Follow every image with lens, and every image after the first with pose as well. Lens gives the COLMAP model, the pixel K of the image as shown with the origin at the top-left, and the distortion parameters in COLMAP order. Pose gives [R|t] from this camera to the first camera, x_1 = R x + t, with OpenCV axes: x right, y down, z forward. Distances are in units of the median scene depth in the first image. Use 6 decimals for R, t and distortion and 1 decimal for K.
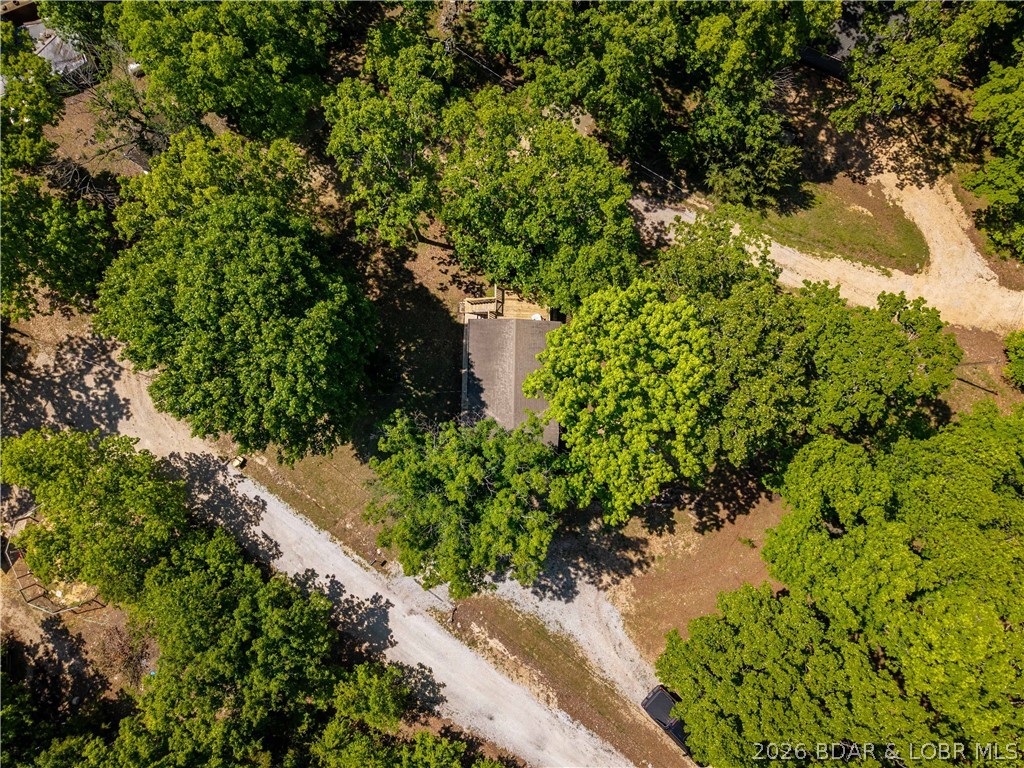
lens RADIAL K [[692.1, 0, 505.8], [0, 692.1, 389.3], [0, 0, 1]] dist [0.022185, -0.018105]
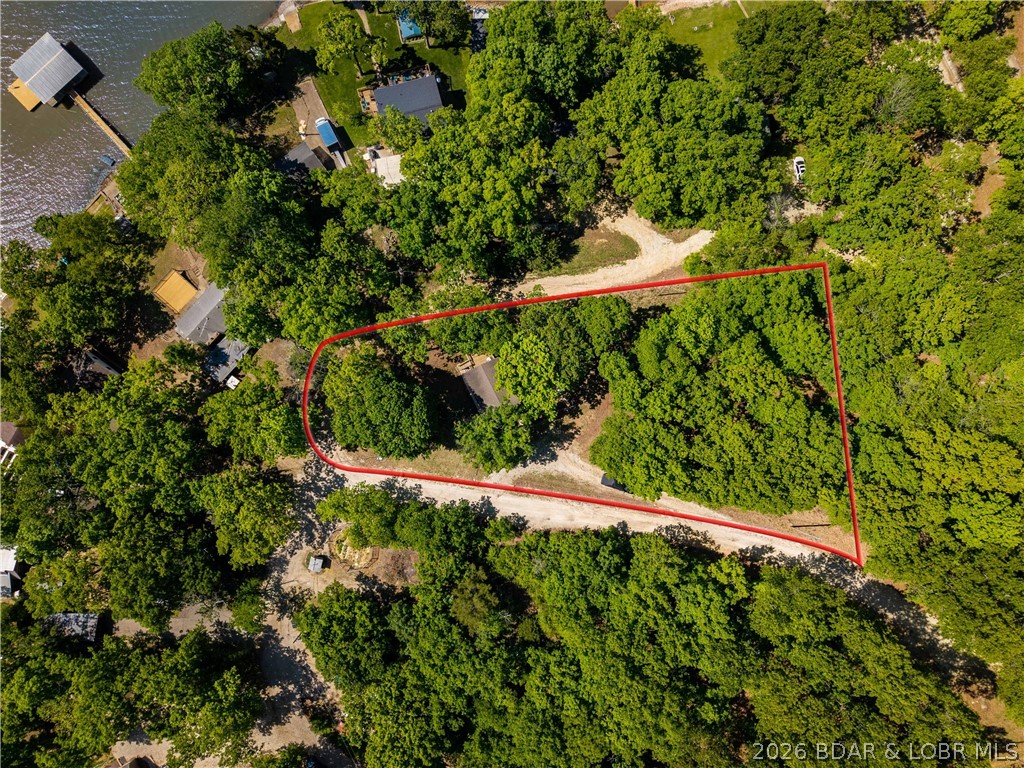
lens RADIAL K [[692.1, 0, 517.1], [0, 692.1, 382.5], [0, 0, 1]] dist [0.022185, -0.018105]
pose [[0.888127, -0.459207, 0.018979, 0.049764], [0.459233, 0.888310, 0.003195, 0.003117], [-0.018326, 0.005878, 0.999815, -1.320257]]
